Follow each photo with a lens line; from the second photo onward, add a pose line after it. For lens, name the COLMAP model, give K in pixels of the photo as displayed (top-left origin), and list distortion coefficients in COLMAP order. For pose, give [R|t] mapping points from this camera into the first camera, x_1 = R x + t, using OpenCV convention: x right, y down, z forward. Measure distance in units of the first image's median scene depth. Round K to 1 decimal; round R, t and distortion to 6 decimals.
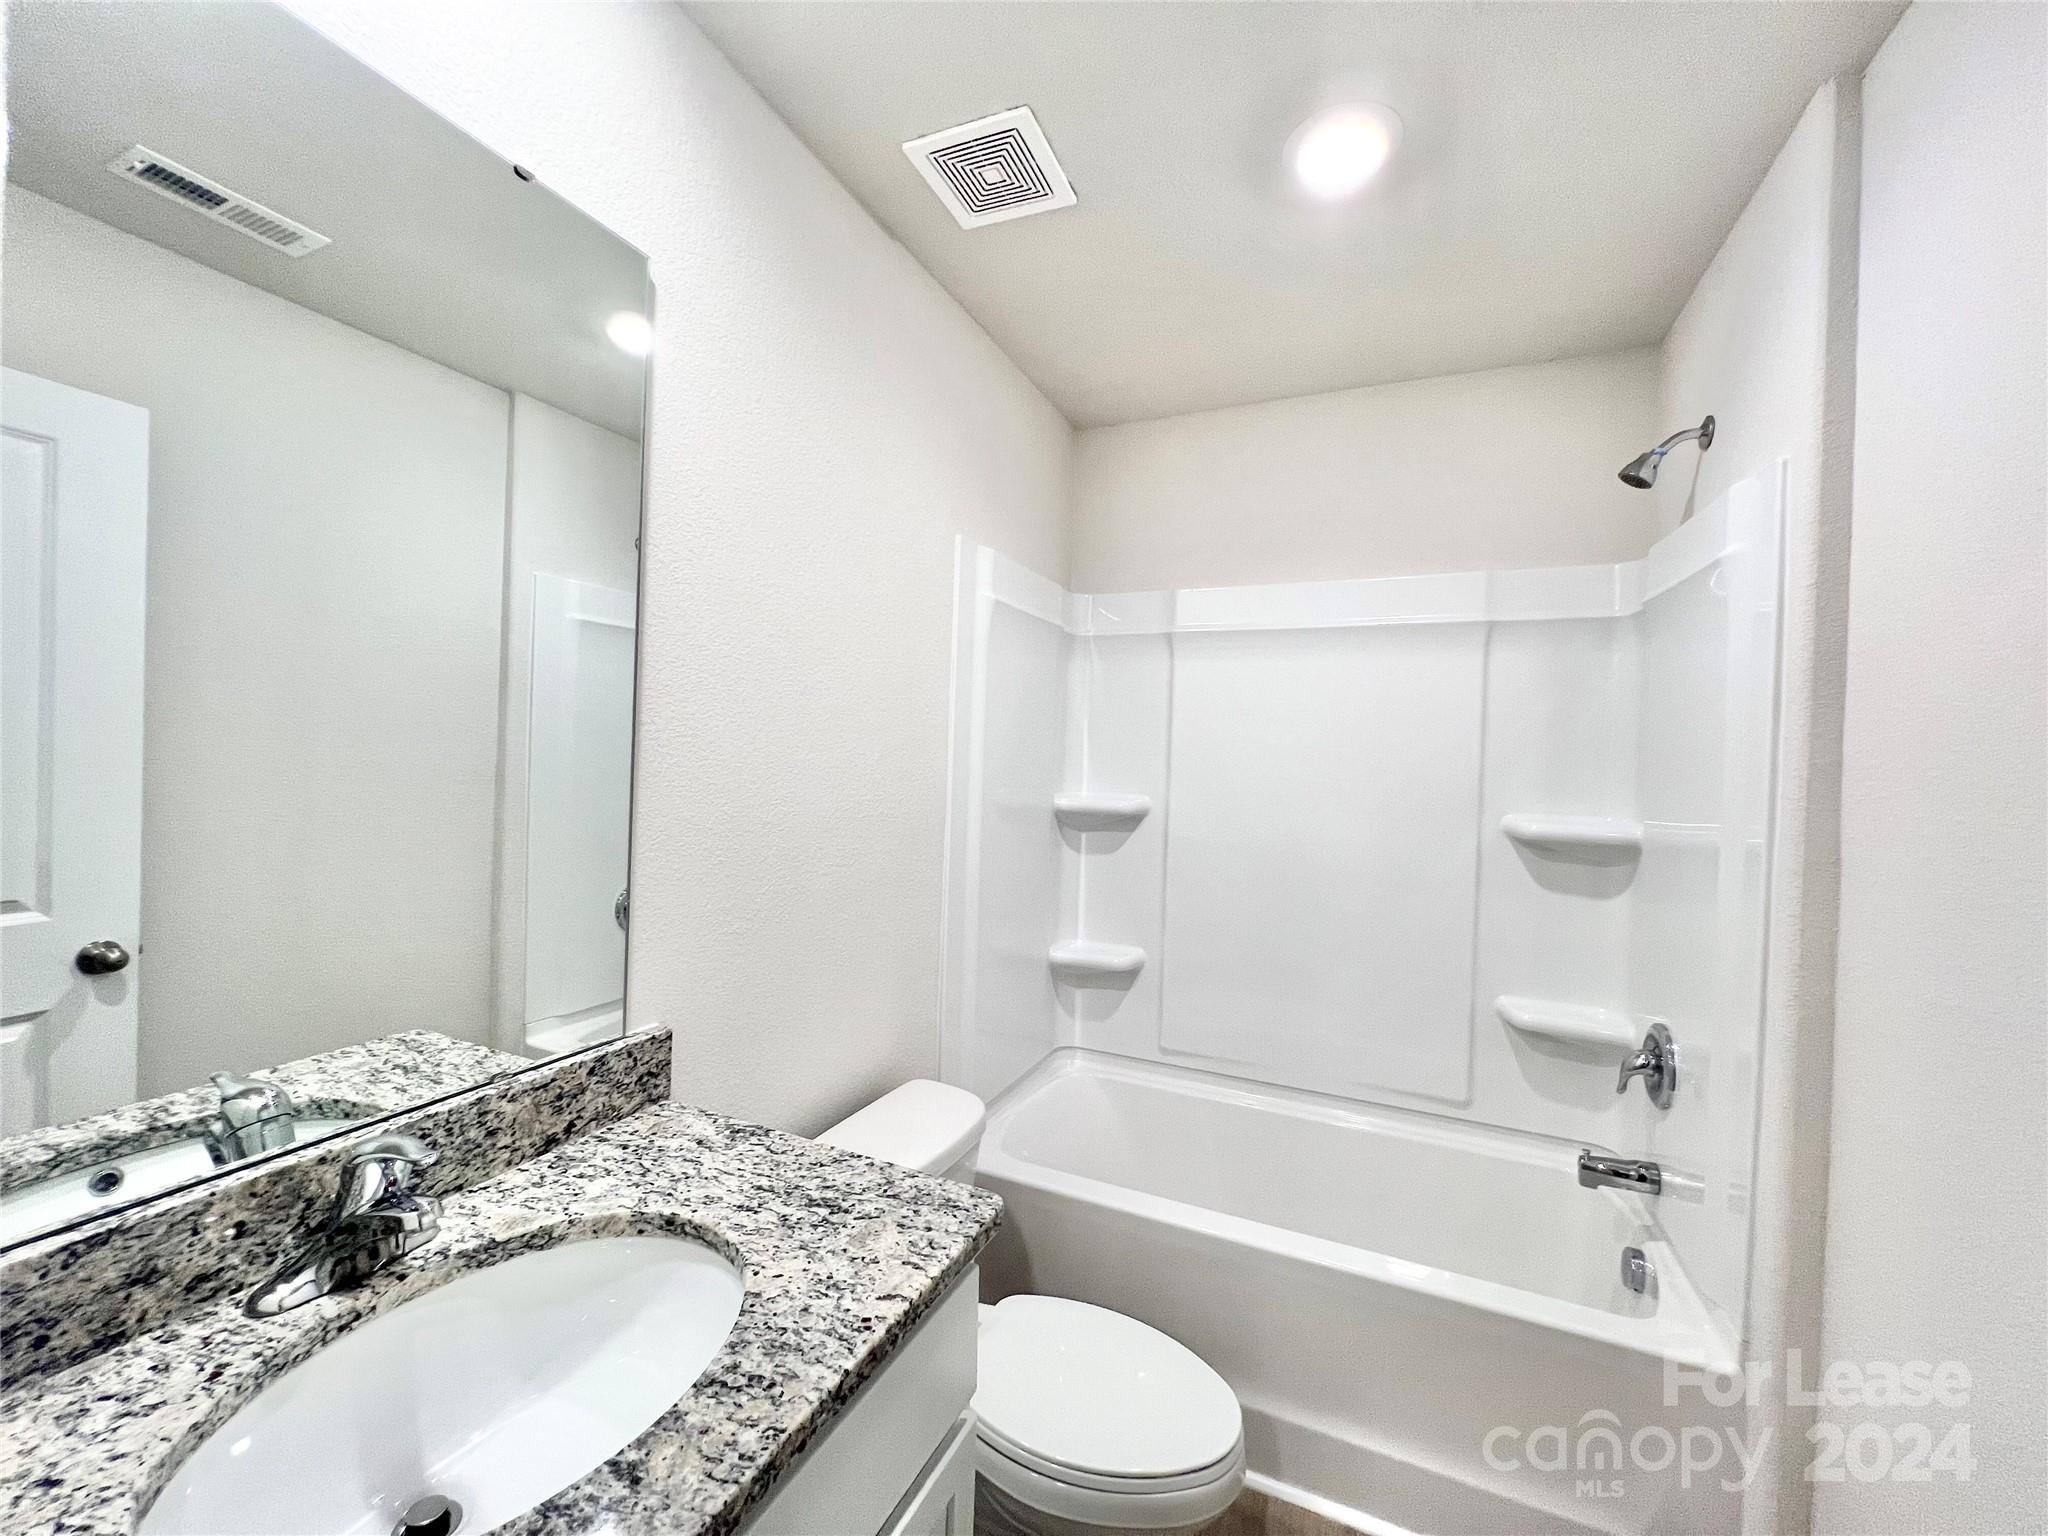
lens RADIAL K [[819.5, 0, 1020.9], [0, 819.5, 760.1], [0, 0, 1]] dist [-0.000482, 0.000120]
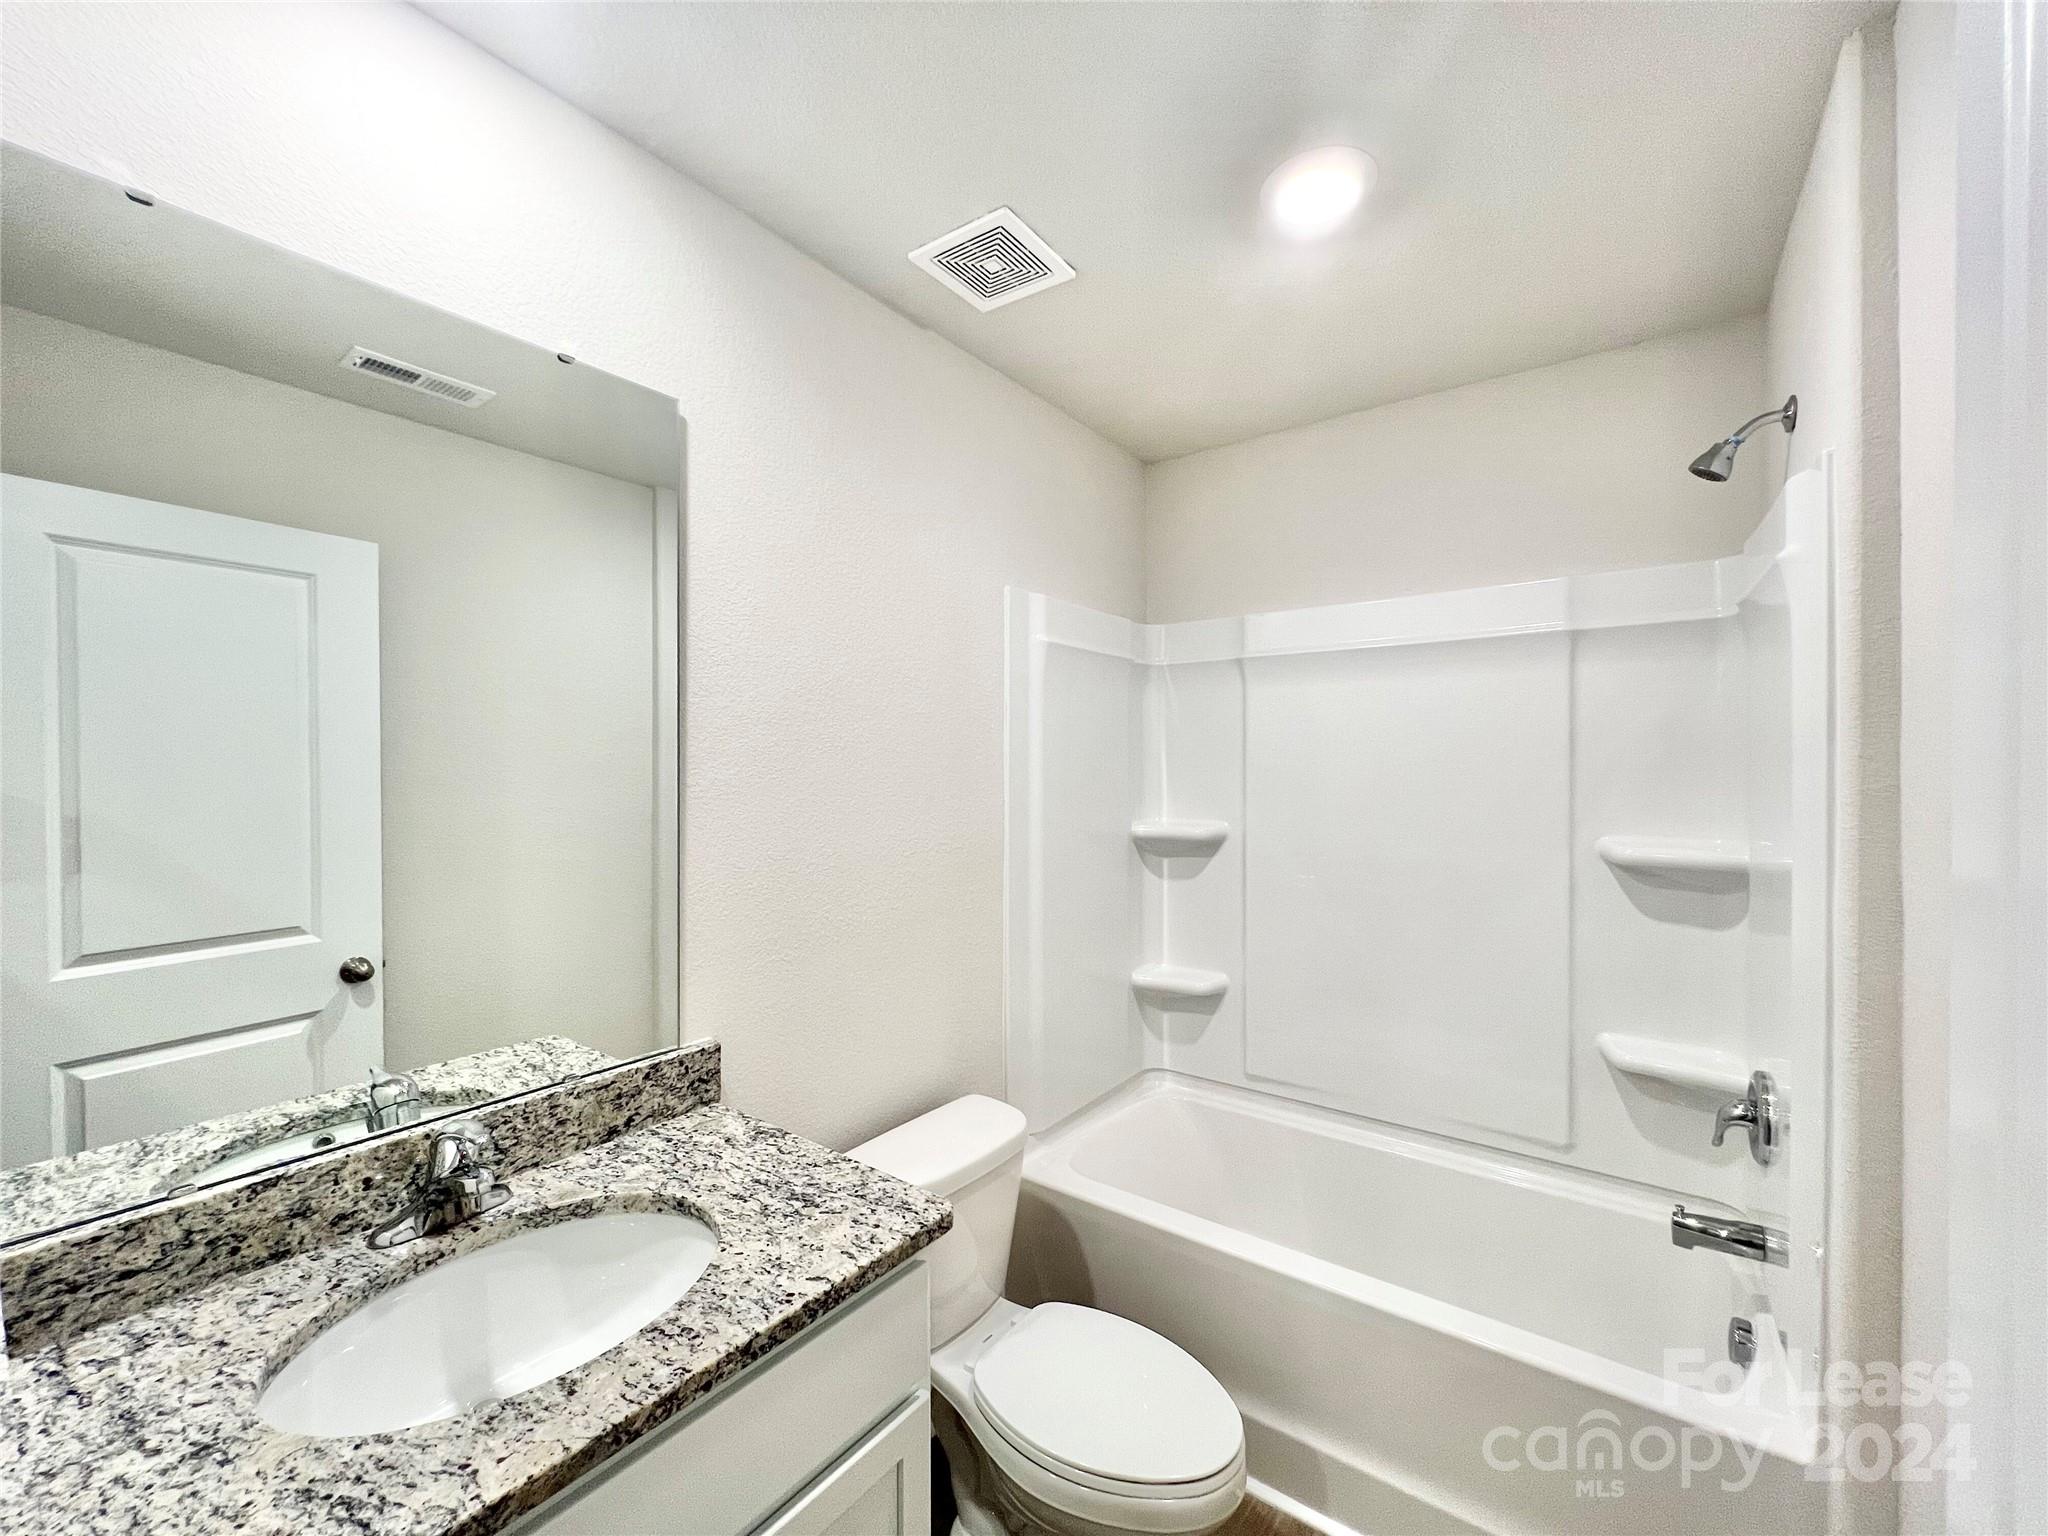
lens RADIAL K [[817.1, 0, 1024.0], [0, 817.1, 768.0], [0, 0, 1]] dist [-0.000945, -0.000499]
pose [[0.978634, -0.034136, -0.202756, 0.303373], [0.032666, 0.999410, -0.010594, -0.049274], [0.202998, 0.003745, 0.979172, -0.079930]]
